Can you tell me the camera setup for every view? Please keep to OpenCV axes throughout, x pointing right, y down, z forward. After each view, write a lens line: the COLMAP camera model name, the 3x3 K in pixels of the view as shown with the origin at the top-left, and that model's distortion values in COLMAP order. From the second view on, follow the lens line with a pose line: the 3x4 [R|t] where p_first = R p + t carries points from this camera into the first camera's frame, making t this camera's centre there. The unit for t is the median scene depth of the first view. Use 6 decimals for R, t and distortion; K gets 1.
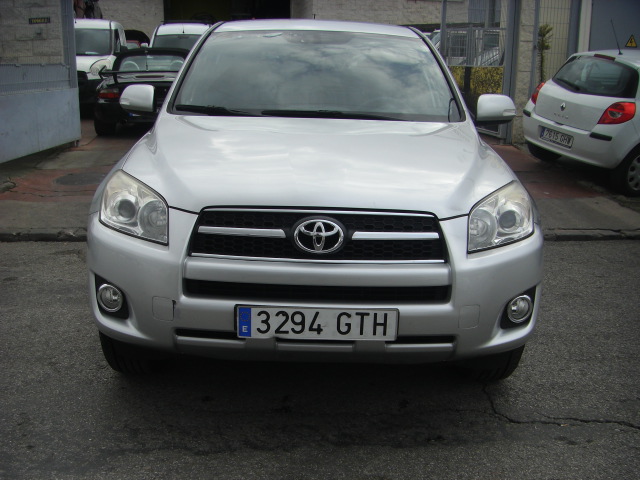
lens RADIAL K [[720.0, 0, 294.9], [0, 720.0, 304.8], [0, 0, 1]] dist [-0.205858, 0.219215]
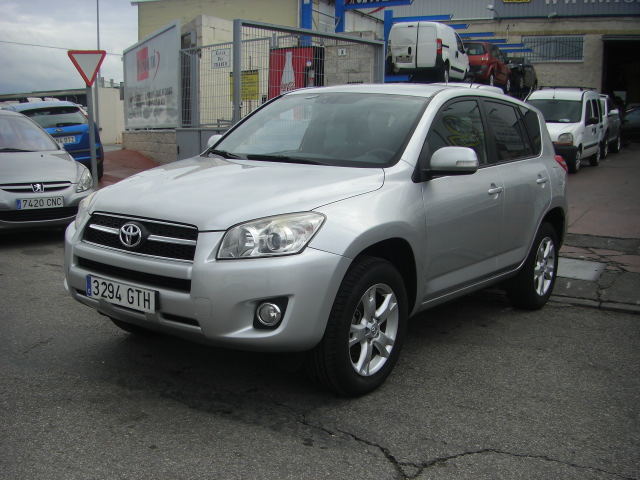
lens RADIAL K [[720.0, 0, 294.9], [0, 720.0, 304.8], [0, 0, 1]] dist [-0.205858, 0.219215]
pose [[0.794248, 0.147715, -0.589364, 1.165389], [-0.197083, 0.980184, -0.019928, 0.006502], [0.574742, 0.131981, 0.807622, 0.037972]]
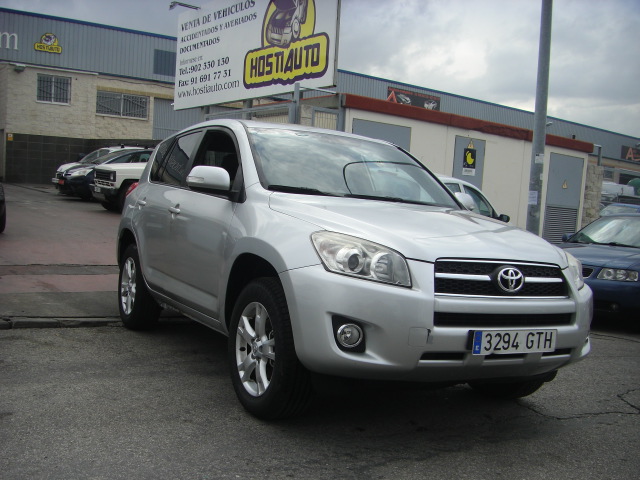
lens RADIAL K [[720.0, 0, 294.9], [0, 720.0, 304.8], [0, 0, 1]] dist [-0.205858, 0.219215]
pose [[0.884533, -0.016313, 0.466193, -0.976268], [0.089824, 0.986642, -0.135904, 0.102431], [-0.457748, 0.162087, 0.874182, -0.009274]]
